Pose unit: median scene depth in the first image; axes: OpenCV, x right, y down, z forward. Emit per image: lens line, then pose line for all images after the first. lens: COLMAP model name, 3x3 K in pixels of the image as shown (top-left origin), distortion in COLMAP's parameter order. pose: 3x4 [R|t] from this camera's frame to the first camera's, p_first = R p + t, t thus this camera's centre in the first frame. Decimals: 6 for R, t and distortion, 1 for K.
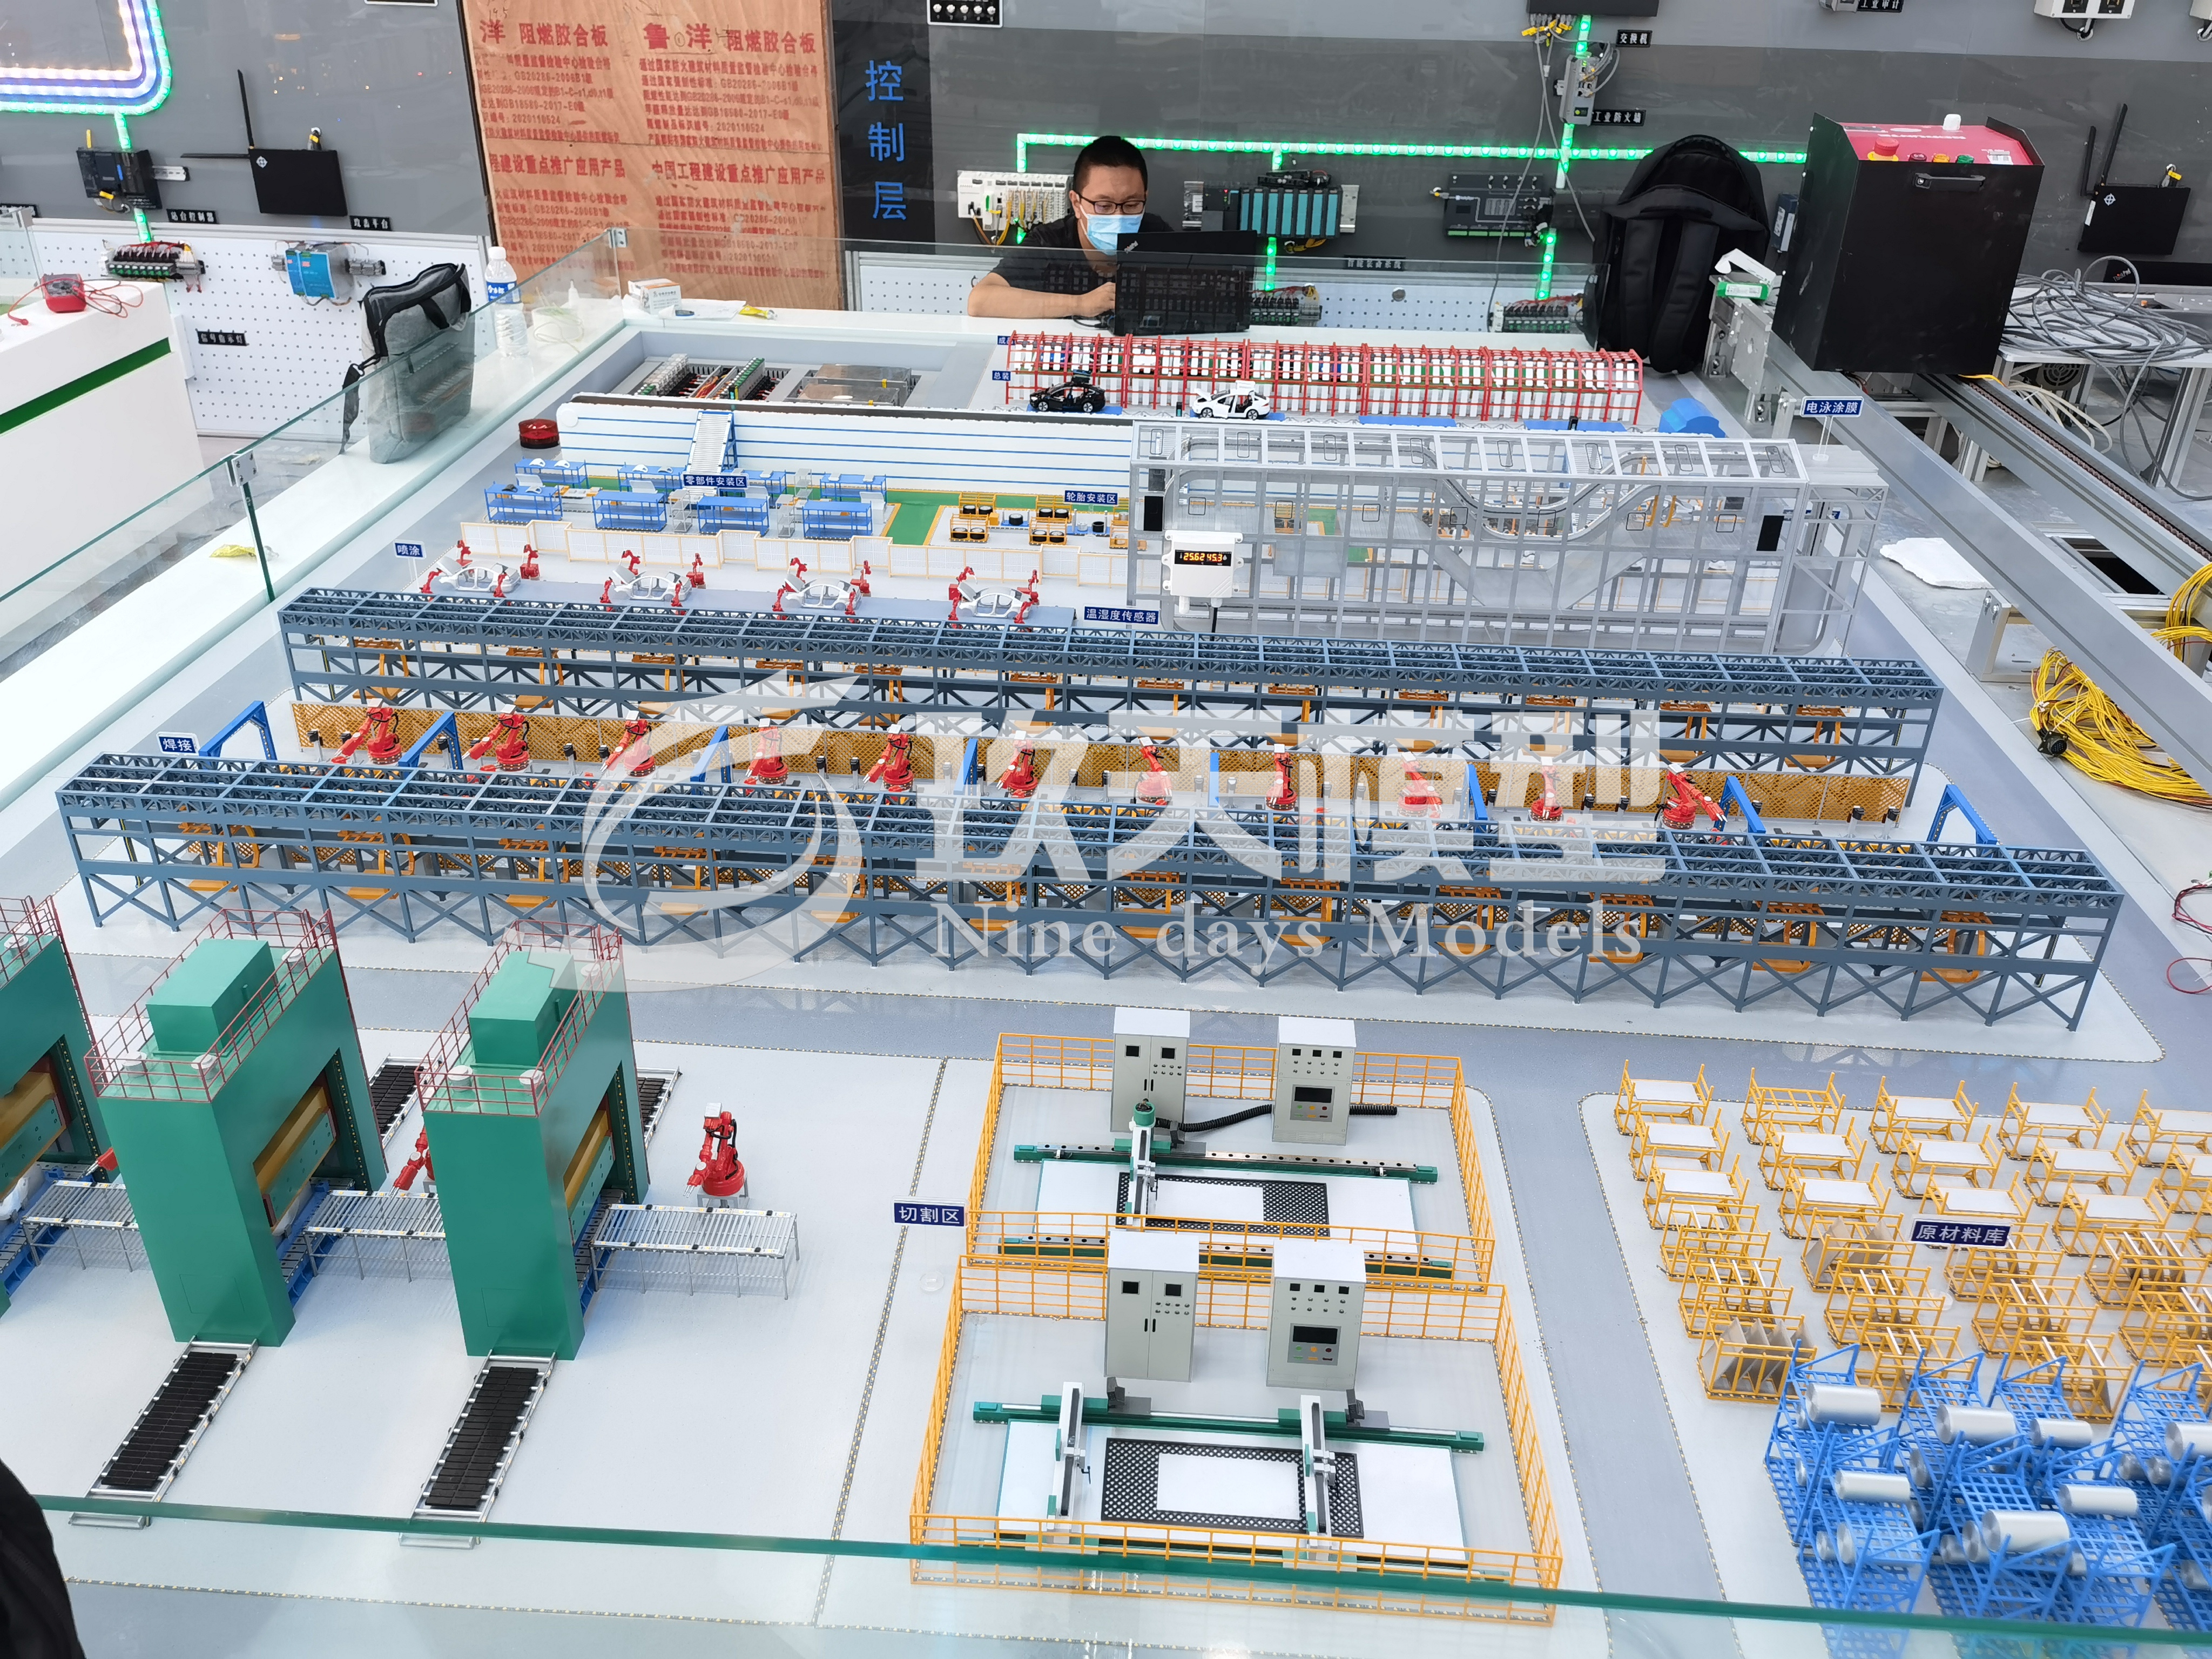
lens RADIAL K [[1712.7, 0, 1106.0], [0, 1712.7, 829.5], [0, 0, 1]] dist [0.069409, -0.098029]
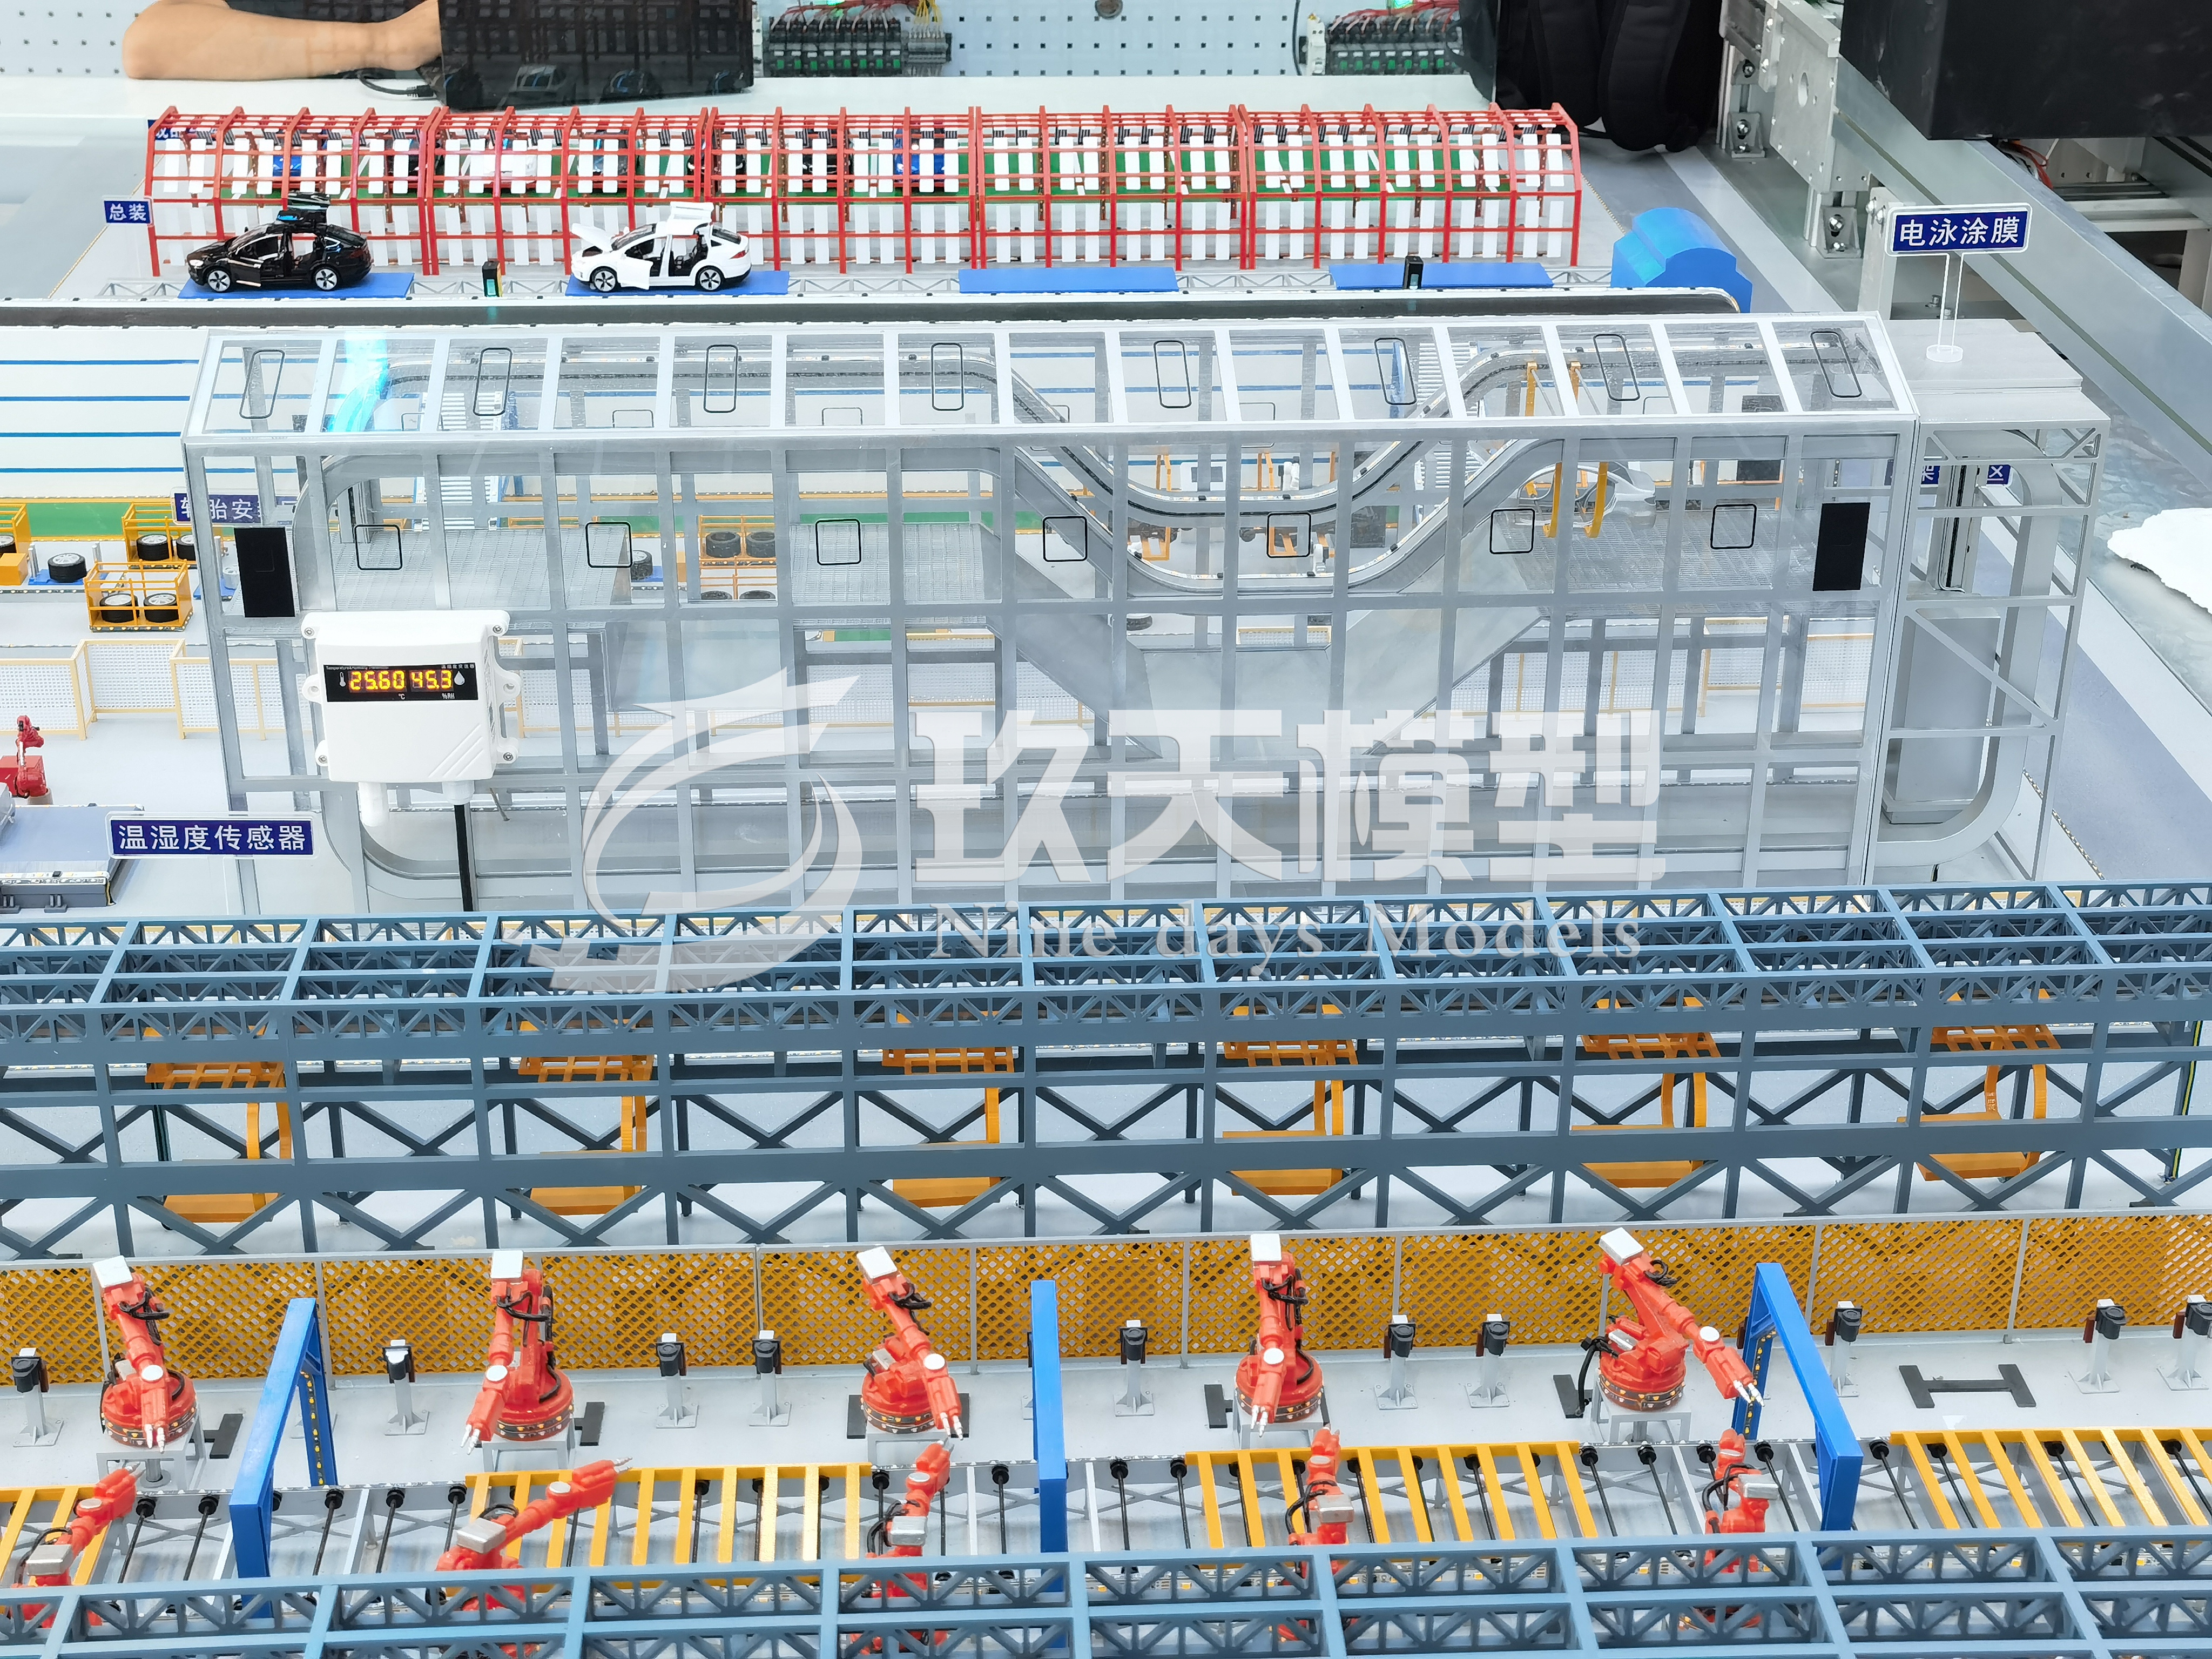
lens RADIAL K [[3434.4, 0, 1106.0], [0, 3434.4, 829.5], [0, 0, 1]] dist [-0.232771, 1.234208]
pose [[0.990627, -0.061802, 0.121816, 0.070012], [0.069963, 0.995501, -0.063895, -0.040888], [-0.117319, 0.071819, 0.990494, 0.148684]]
